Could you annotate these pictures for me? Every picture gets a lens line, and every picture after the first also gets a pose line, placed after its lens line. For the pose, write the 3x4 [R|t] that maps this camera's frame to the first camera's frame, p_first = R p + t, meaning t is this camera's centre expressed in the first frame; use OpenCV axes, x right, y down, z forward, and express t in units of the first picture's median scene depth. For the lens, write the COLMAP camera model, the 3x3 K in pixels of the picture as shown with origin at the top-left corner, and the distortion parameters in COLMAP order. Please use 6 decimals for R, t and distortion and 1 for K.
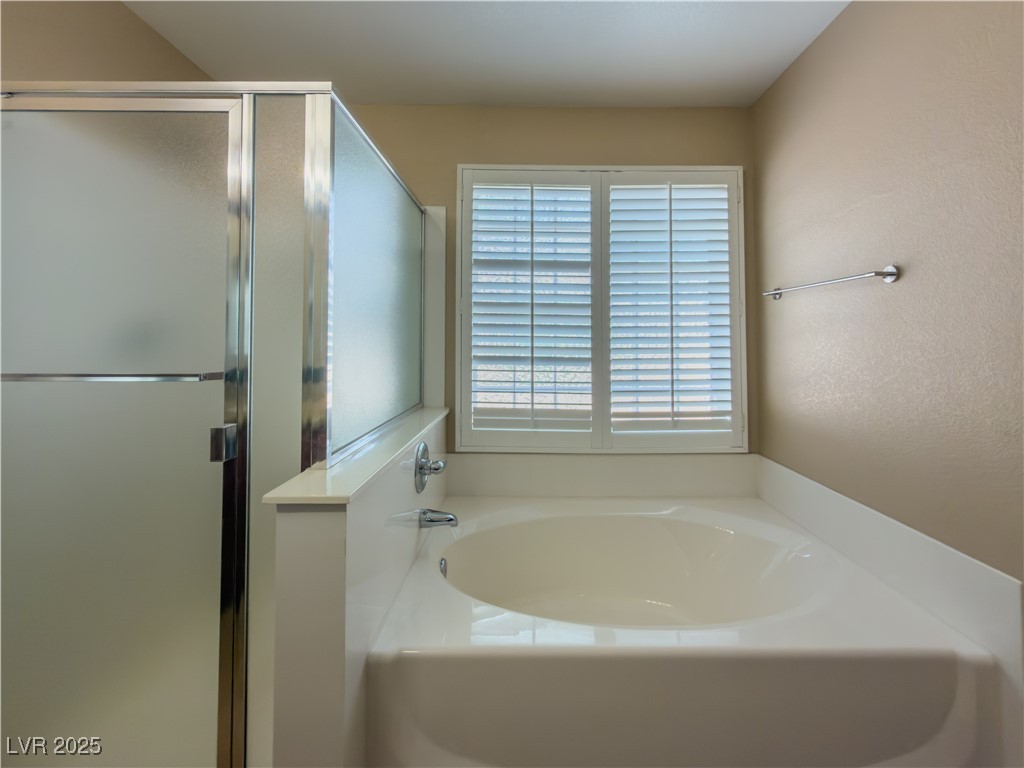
lens RADIAL K [[418.6, 0, 515.8], [0, 418.6, 332.4], [0, 0, 1]] dist [0.000684, 0.000048]
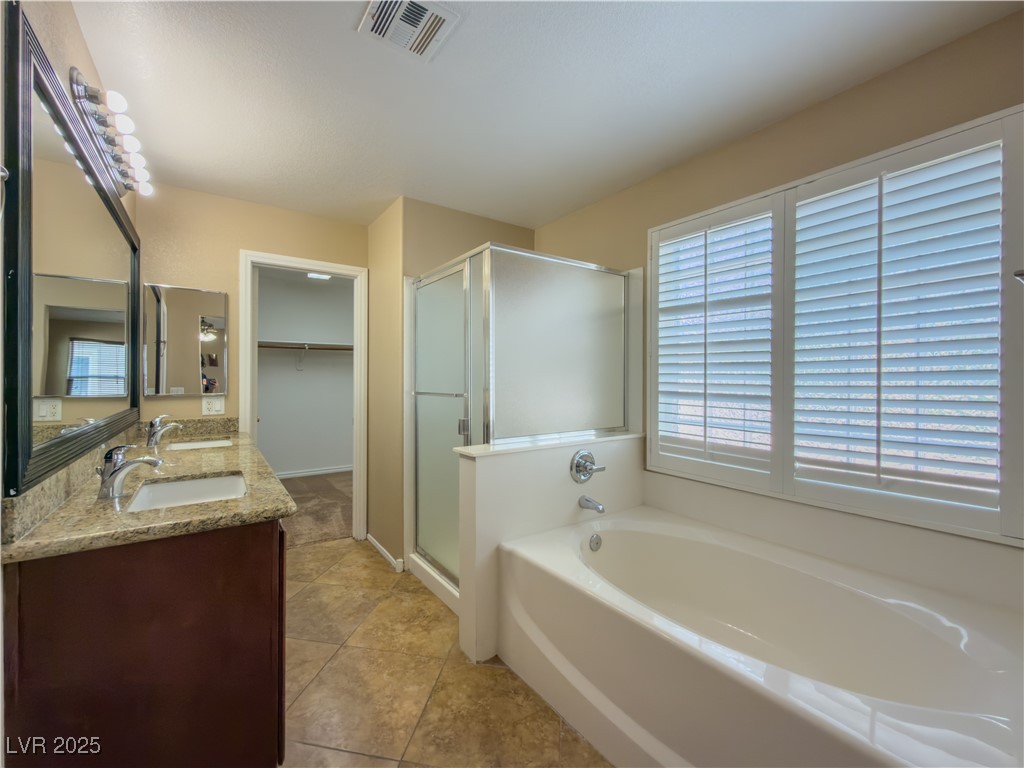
lens RADIAL K [[420.8, 0, 512.0], [0, 420.8, 384.0], [0, 0, 1]] dist [0.000148, 0.000215]
pose [[0.585061, 0.007219, -0.810957, 0.609844], [0.018626, 0.999577, 0.022336, 0.002423], [0.810776, -0.028173, 0.584679, -0.023108]]
